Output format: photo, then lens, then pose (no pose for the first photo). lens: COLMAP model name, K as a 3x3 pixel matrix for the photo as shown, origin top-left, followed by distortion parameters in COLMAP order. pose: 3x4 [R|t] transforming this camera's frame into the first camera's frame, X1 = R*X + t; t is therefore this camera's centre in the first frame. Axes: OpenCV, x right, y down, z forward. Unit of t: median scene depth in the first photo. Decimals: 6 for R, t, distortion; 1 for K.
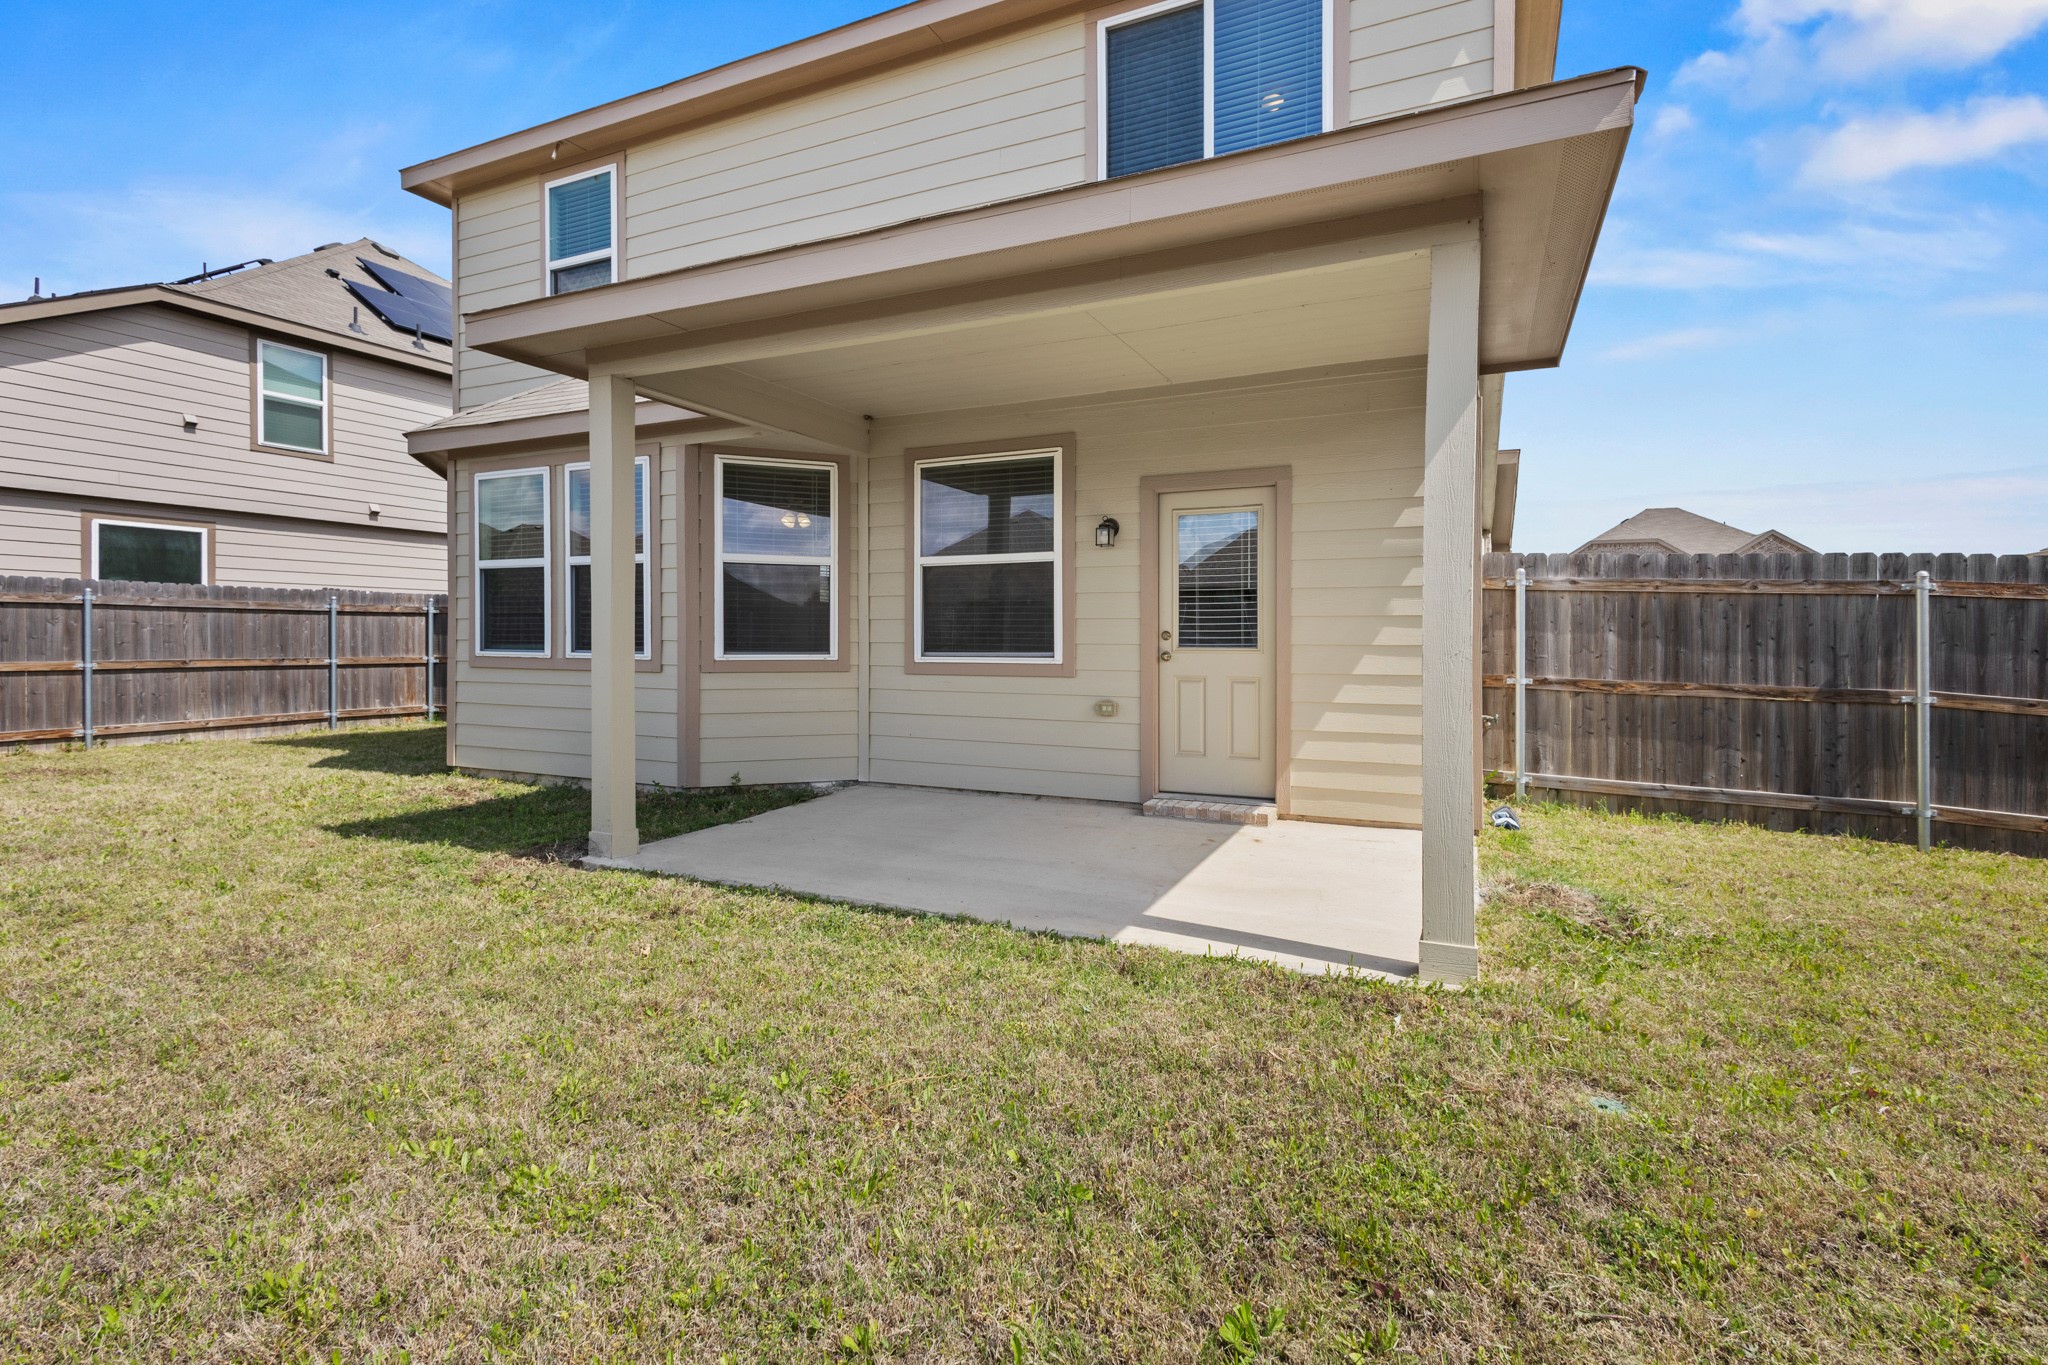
lens RADIAL K [[947.6, 0, 1028.8], [0, 947.6, 646.7], [0, 0, 1]] dist [0.015478, 0.000008]
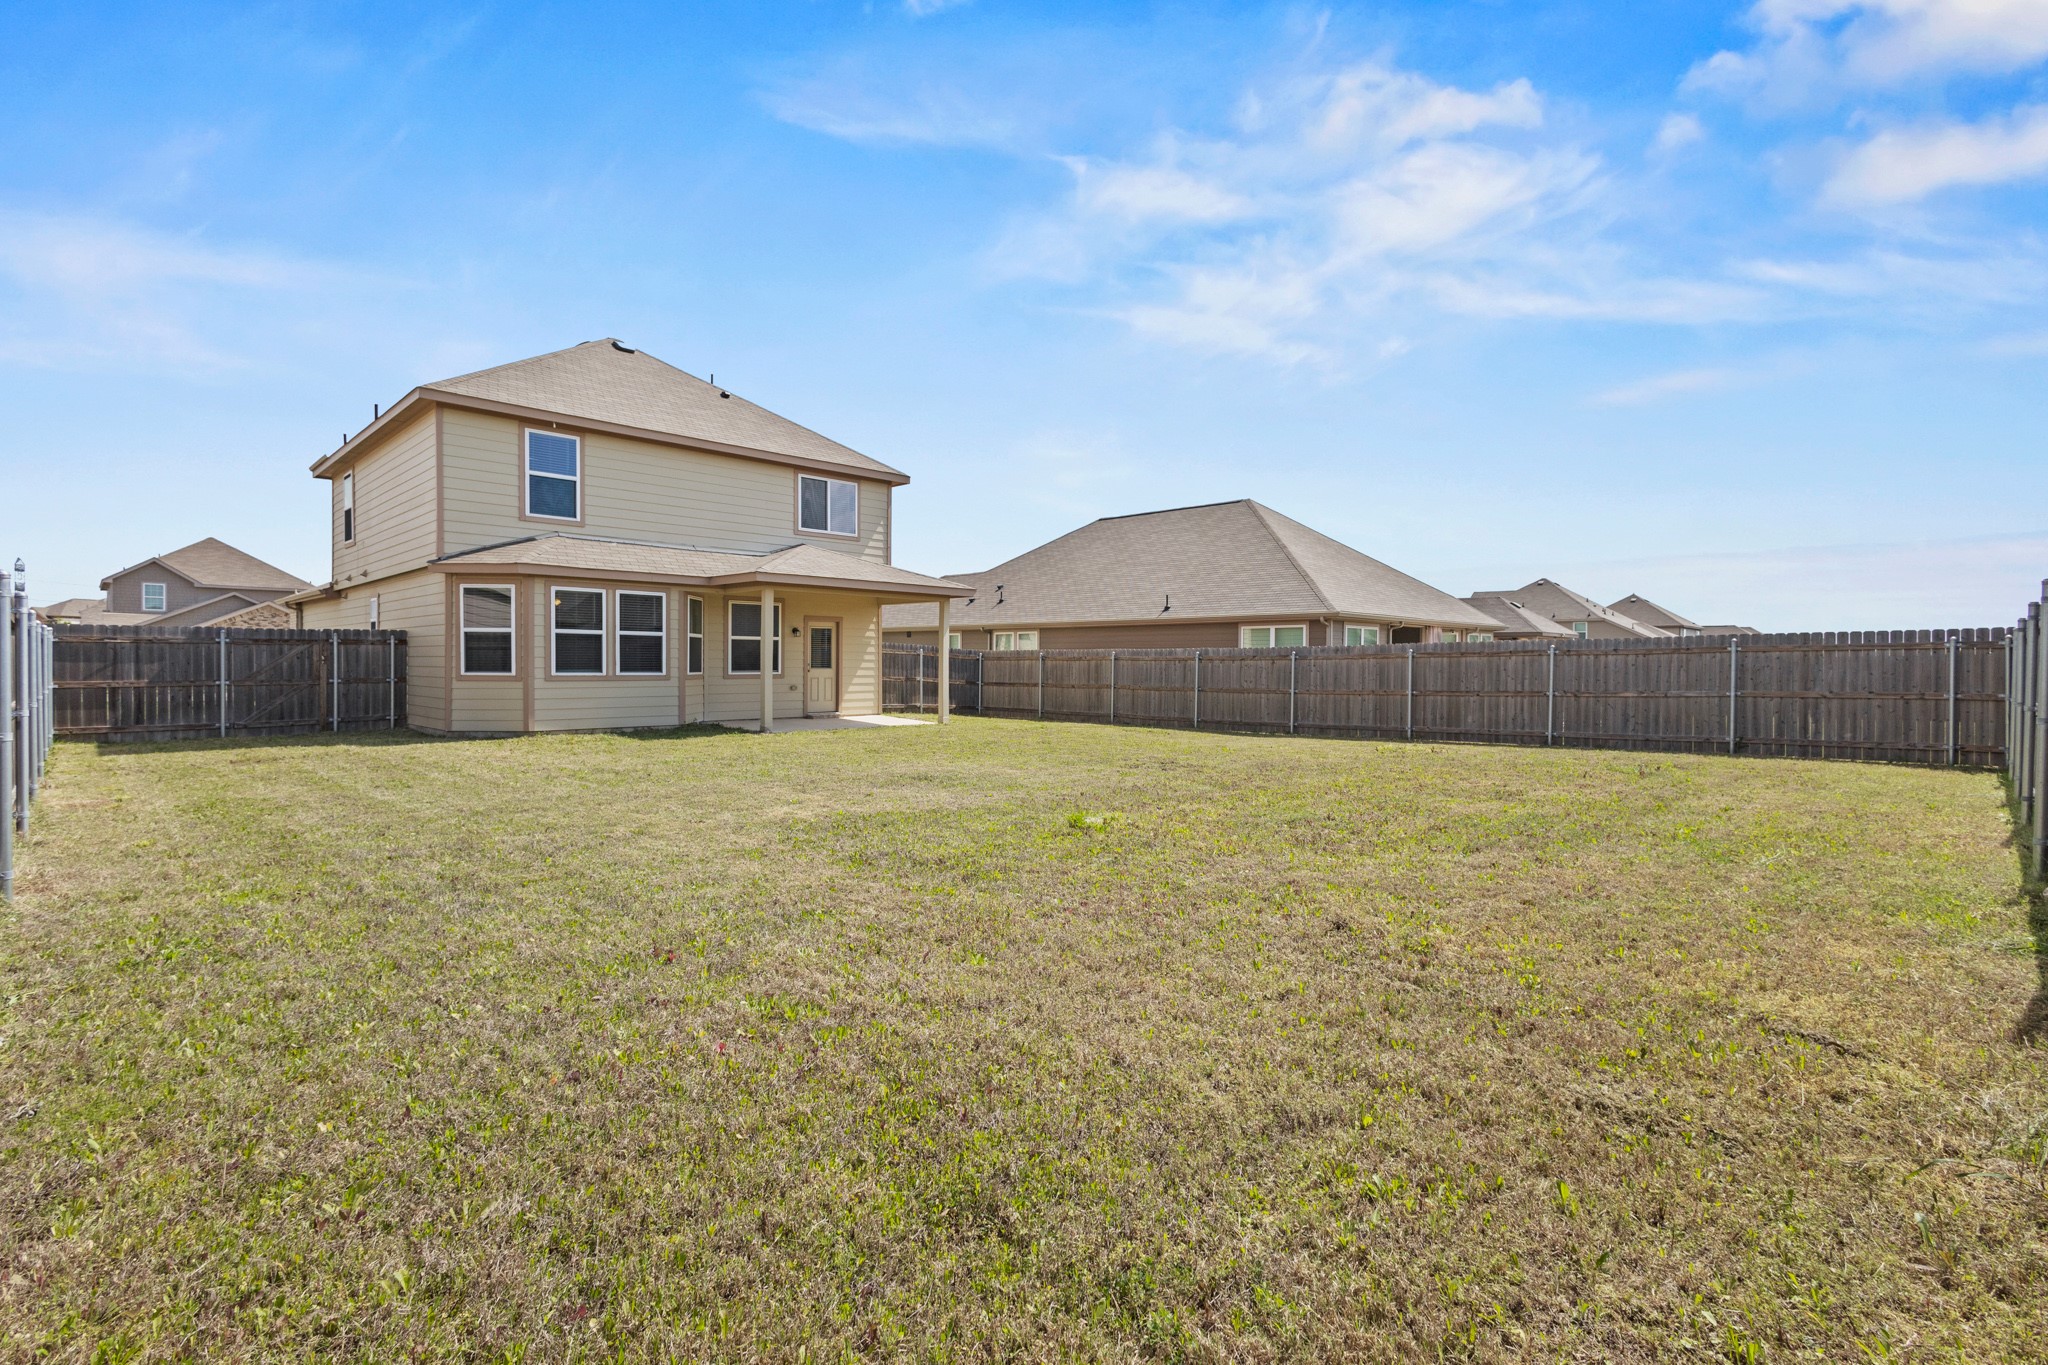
lens RADIAL K [[947.6, 0, 1028.8], [0, 947.6, 646.7], [0, 0, 1]] dist [0.015478, 0.000008]
pose [[0.350155, 0.011515, 0.936621, -2.437830], [-0.001578, 0.999930, -0.011703, -0.033471], [-0.936691, 0.002620, 0.350148, -0.779584]]
